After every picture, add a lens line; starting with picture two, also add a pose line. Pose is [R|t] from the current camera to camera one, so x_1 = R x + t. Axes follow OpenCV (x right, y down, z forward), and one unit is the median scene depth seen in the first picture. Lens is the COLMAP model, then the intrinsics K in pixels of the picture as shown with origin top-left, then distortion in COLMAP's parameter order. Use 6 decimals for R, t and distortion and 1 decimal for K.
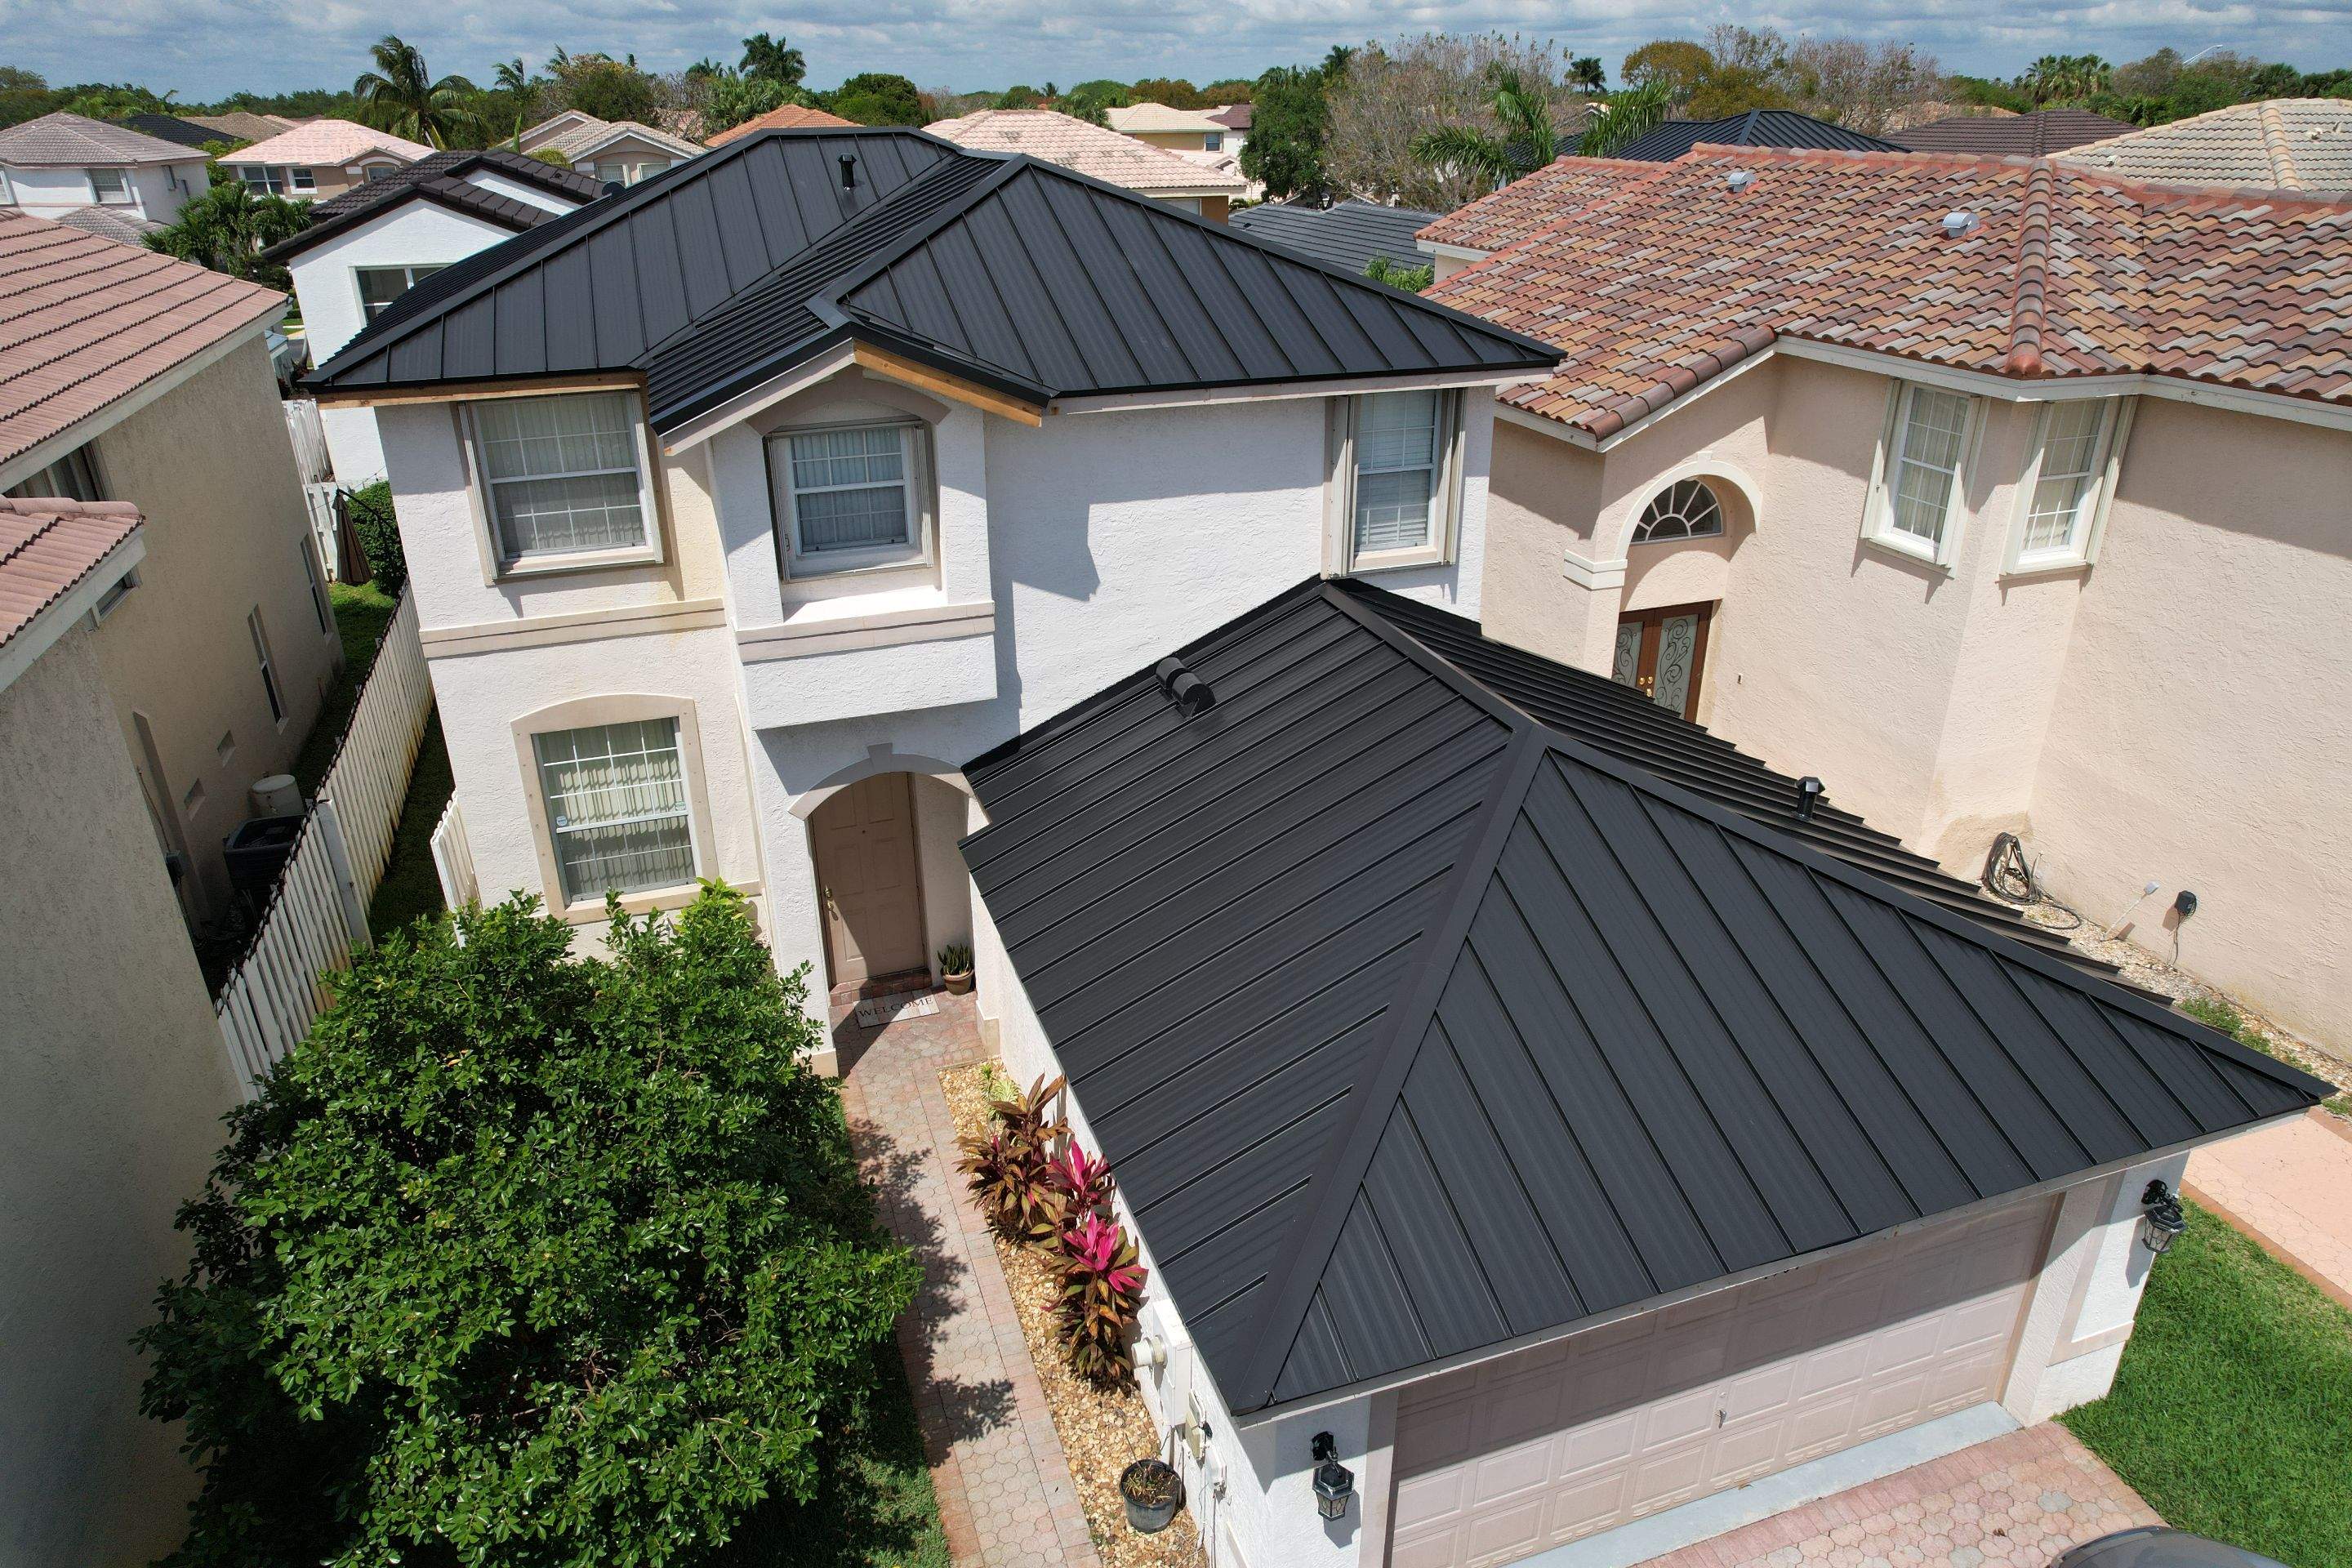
lens RADIAL K [[1502.0, 0, 1176.0], [0, 1502.0, 784.0], [0, 0, 1]] dist [-0.073498, 0.070265]
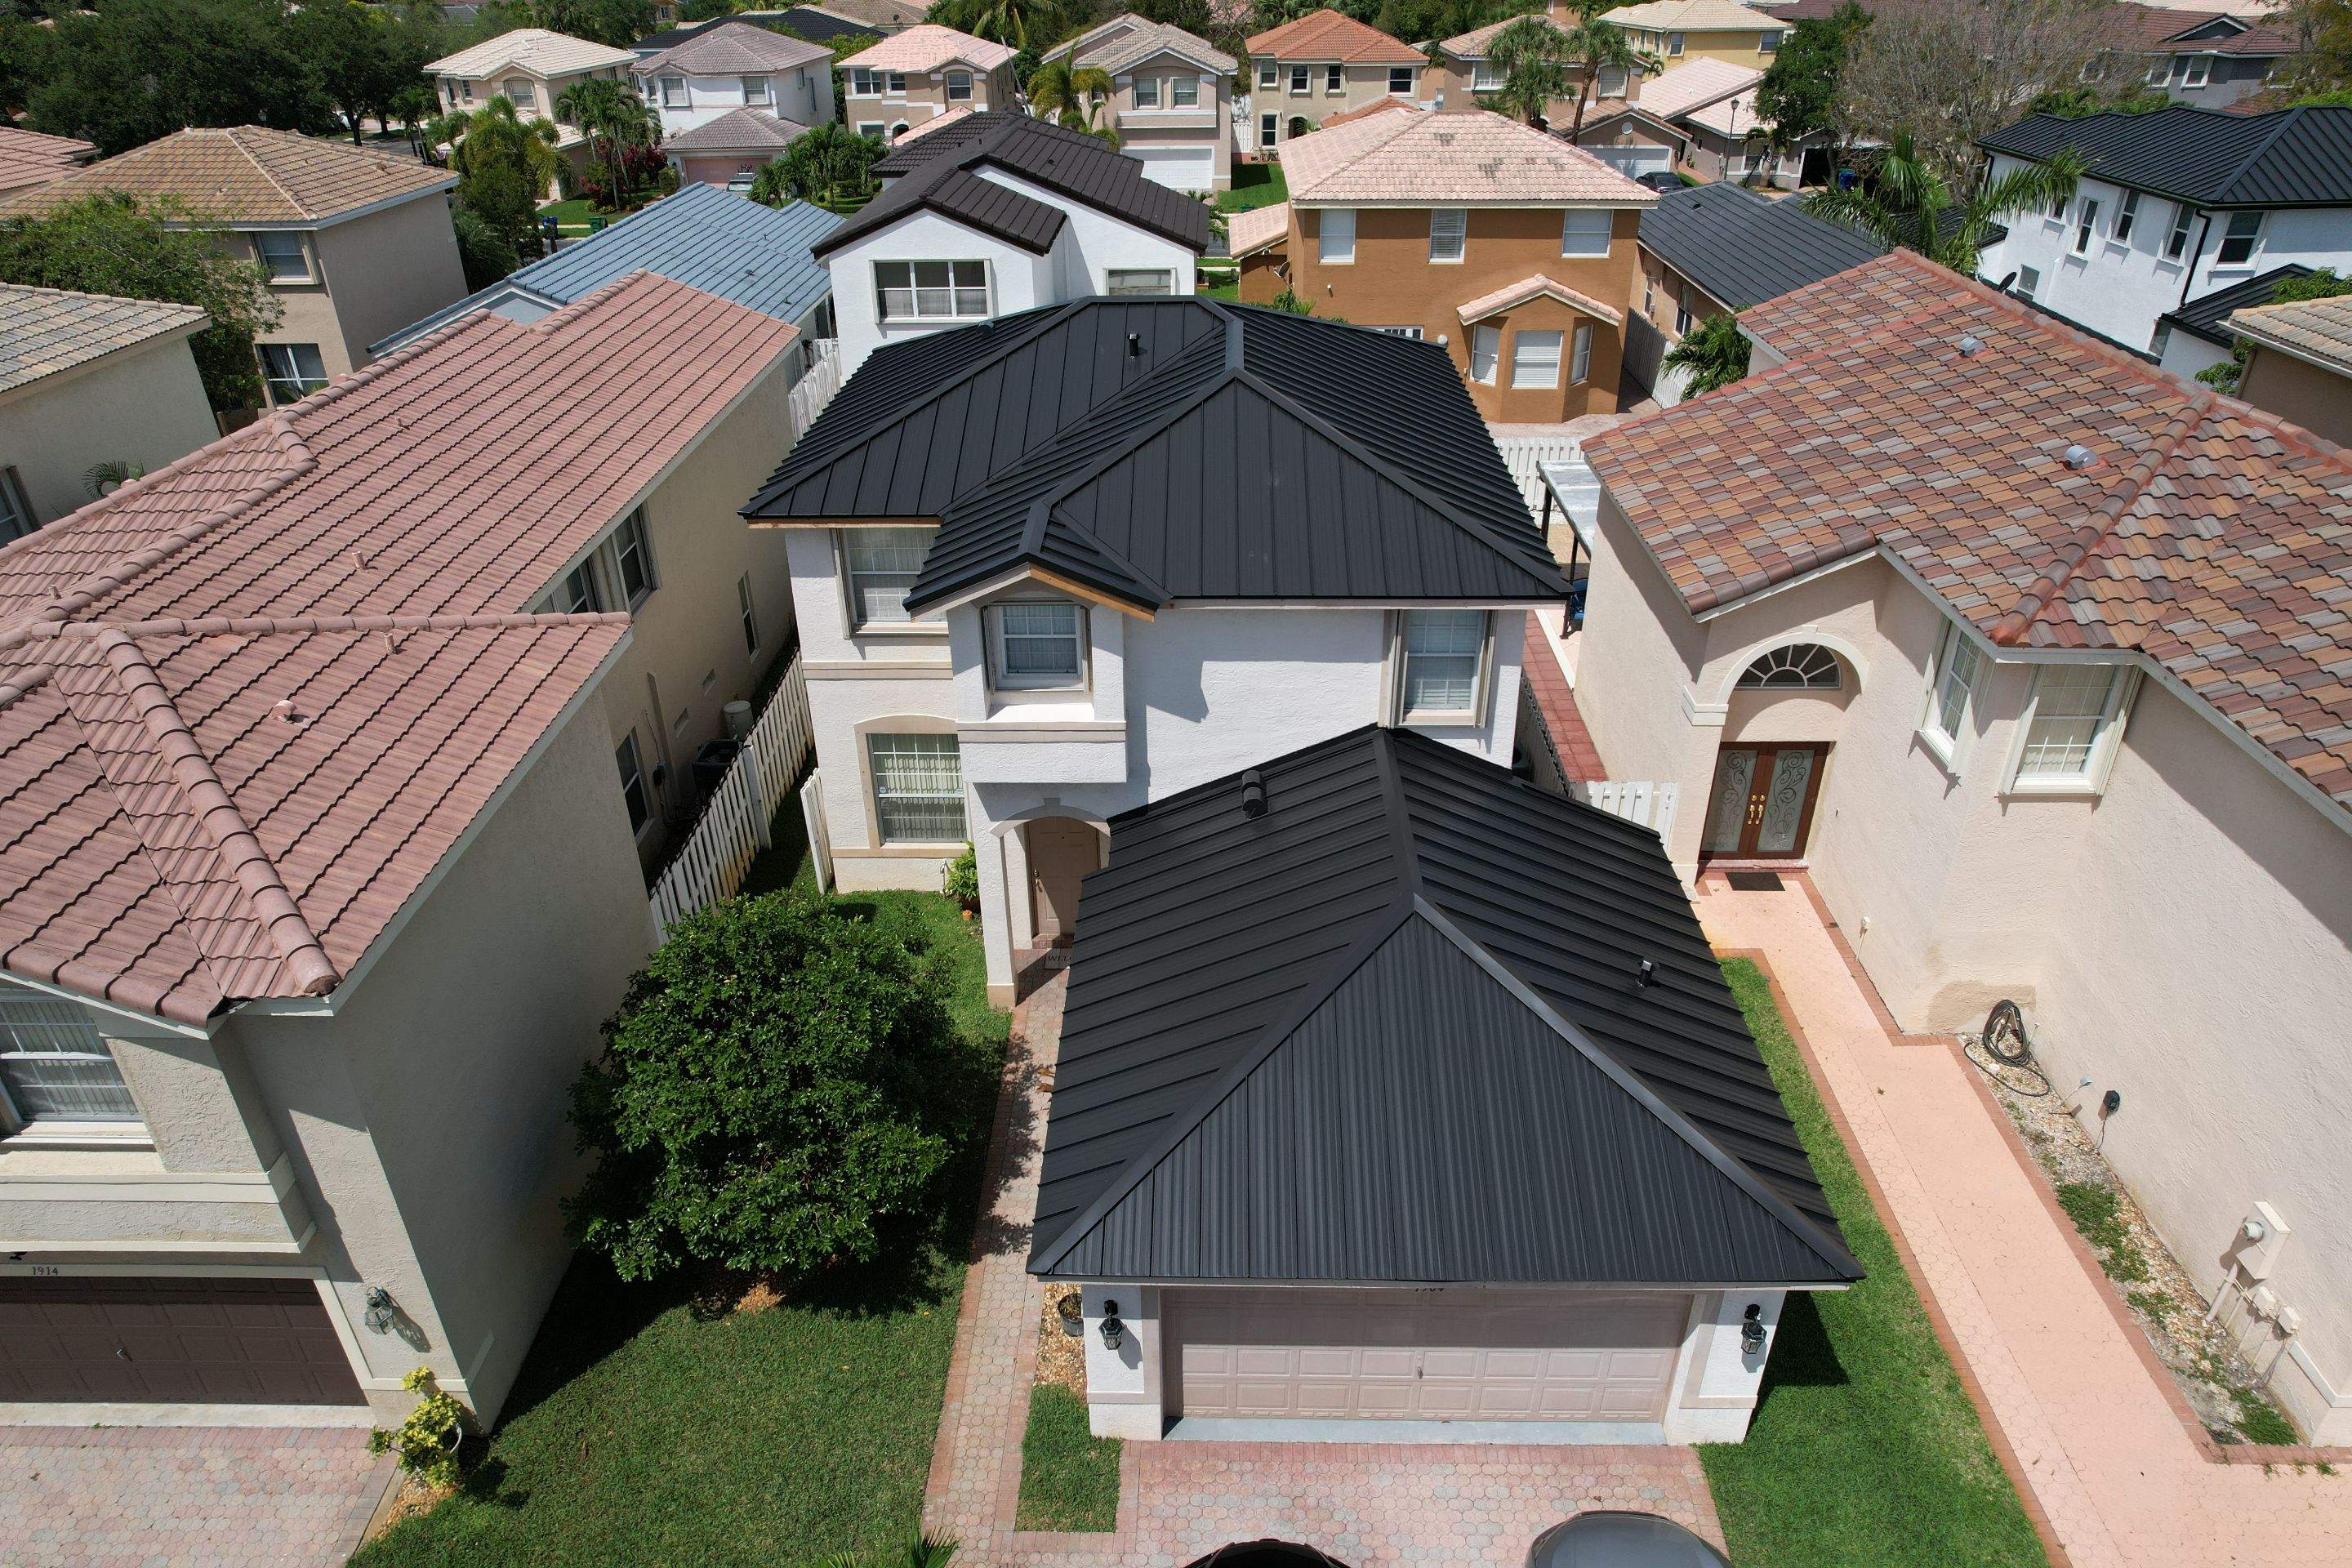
lens RADIAL K [[1502.0, 0, 1176.0], [0, 1502.0, 784.0], [0, 0, 1]] dist [-0.073498, 0.070265]
pose [[0.936082, 0.170734, -0.307573, 0.368666], [-0.140580, 0.983032, 0.117832, -0.230113], [0.322473, -0.067062, 0.944200, -0.359973]]
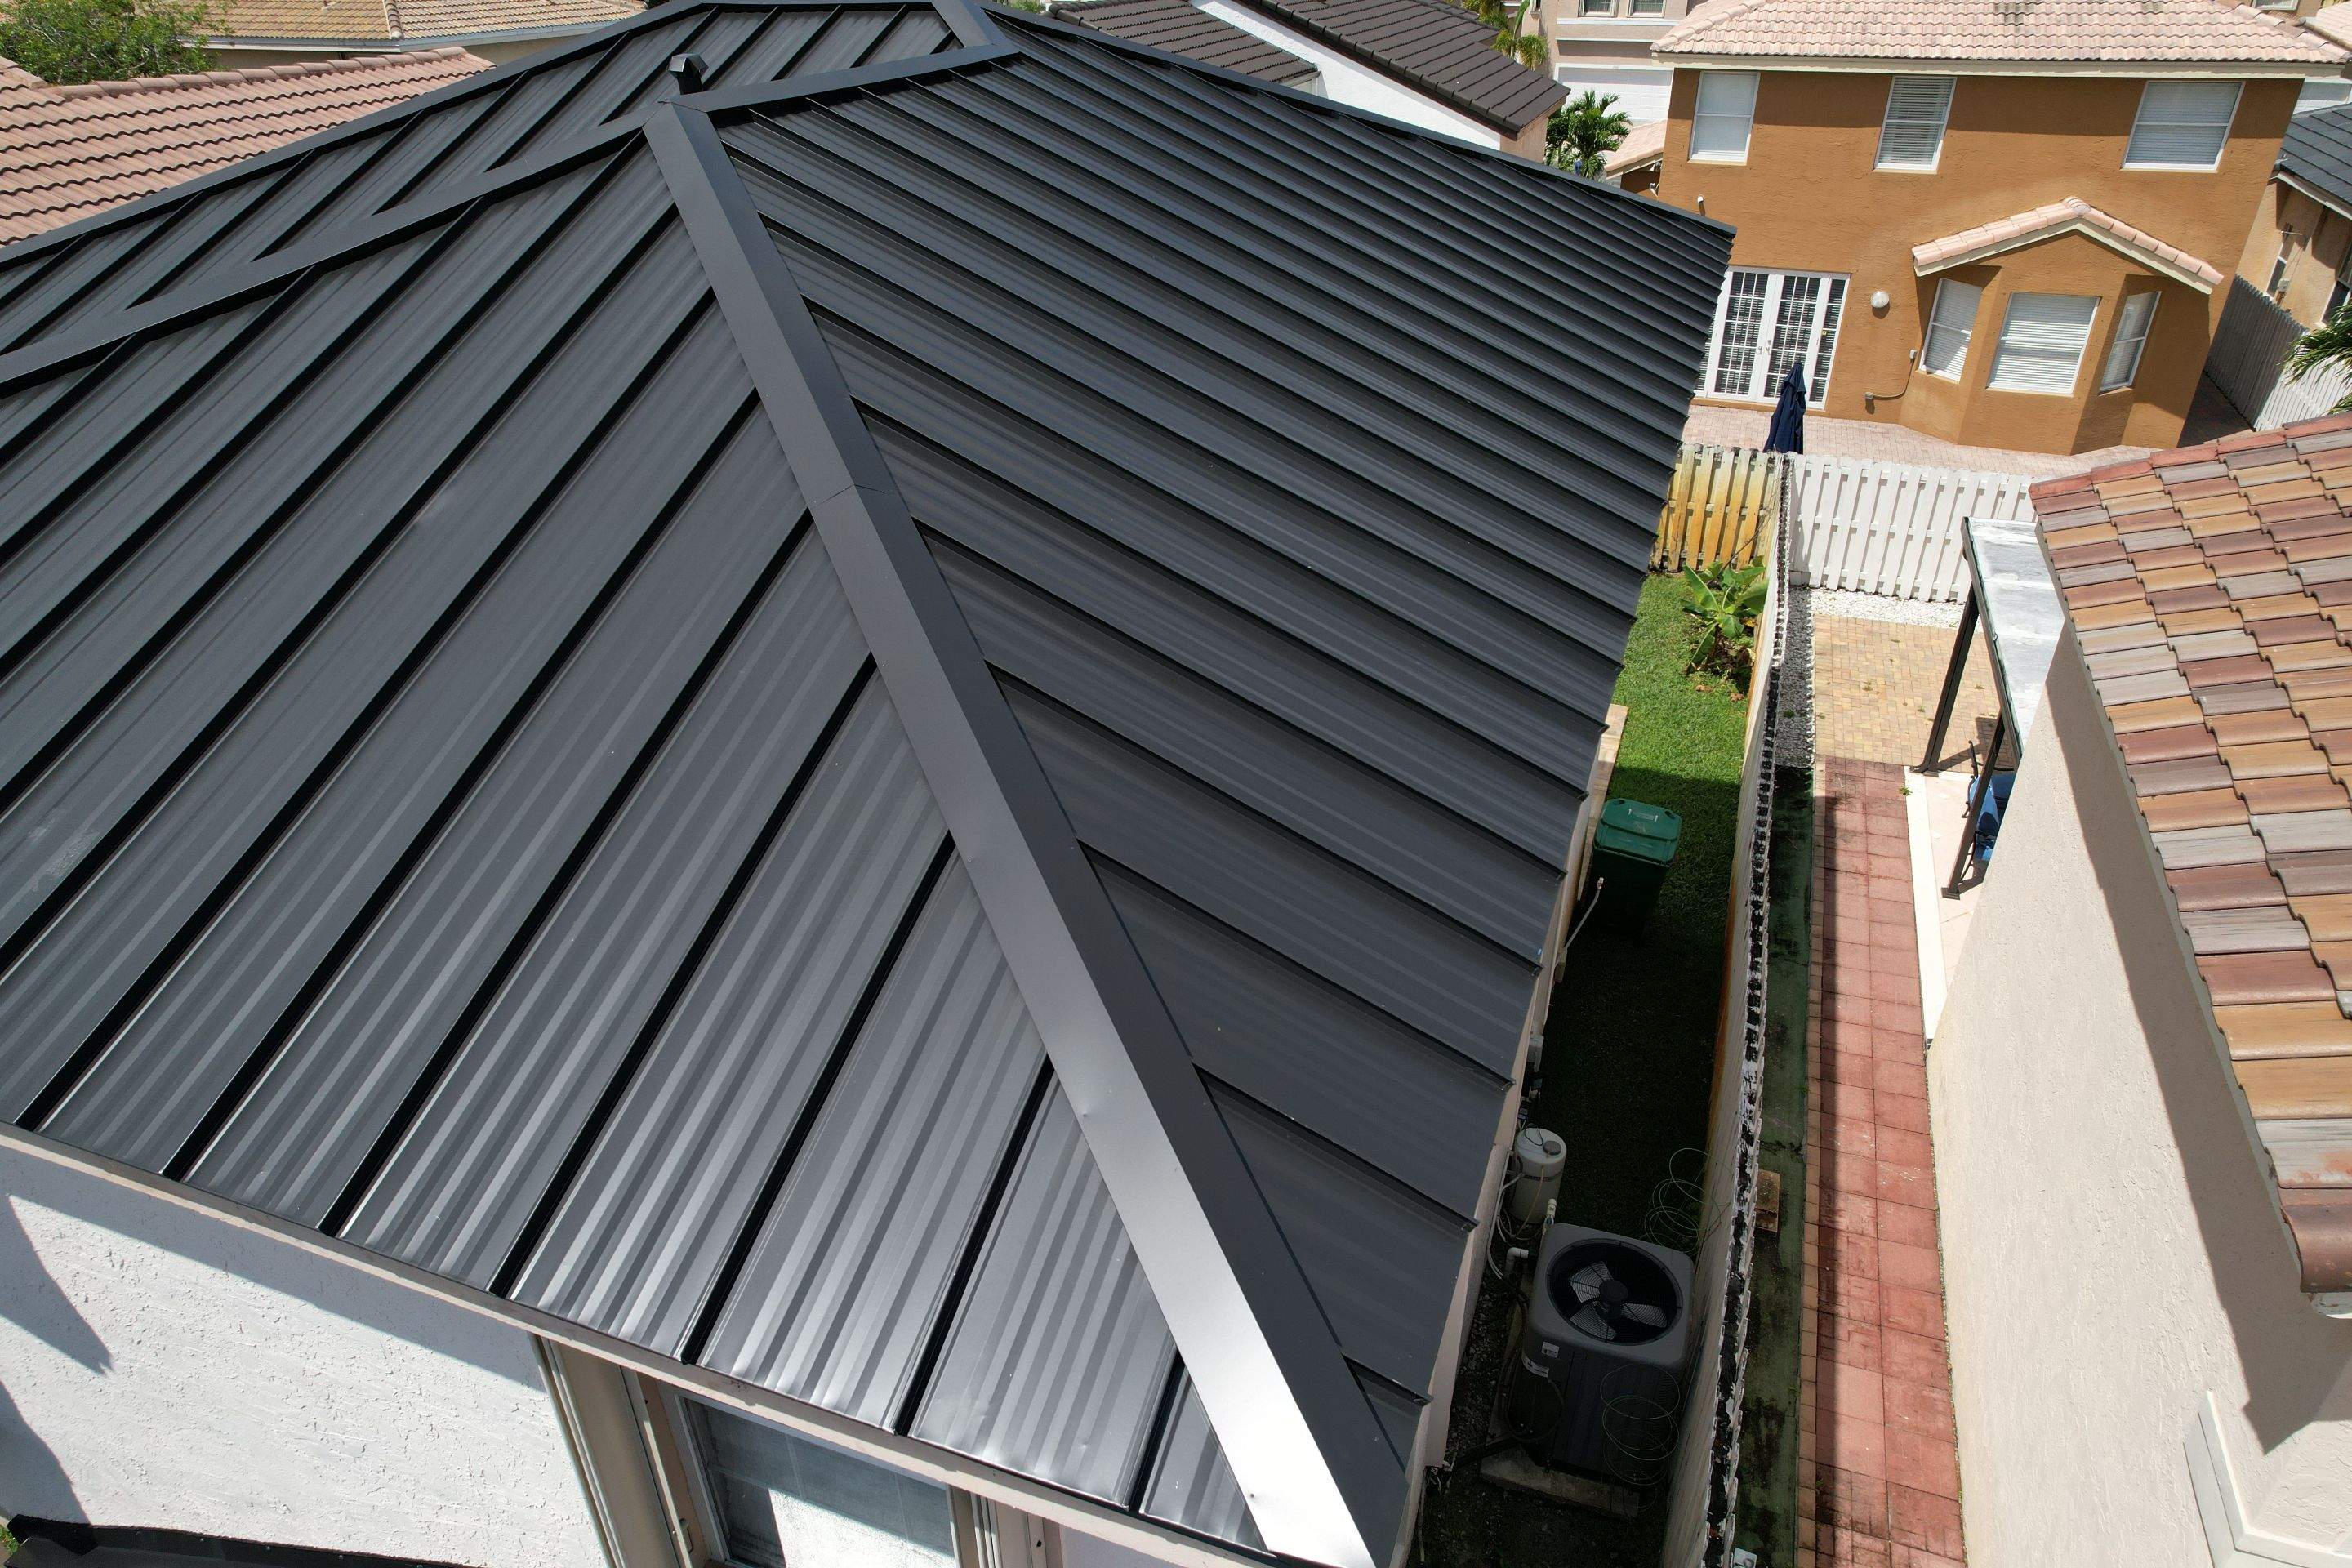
lens RADIAL K [[1502.0, 0, 1176.0], [0, 1502.0, 784.0], [0, 0, 1]] dist [-0.073498, 0.070265]
pose [[0.771985, 0.321464, -0.548362, 0.311733], [-0.258941, 0.946908, 0.190564, -0.407498], [0.580507, -0.005119, 0.814239, 0.853199]]
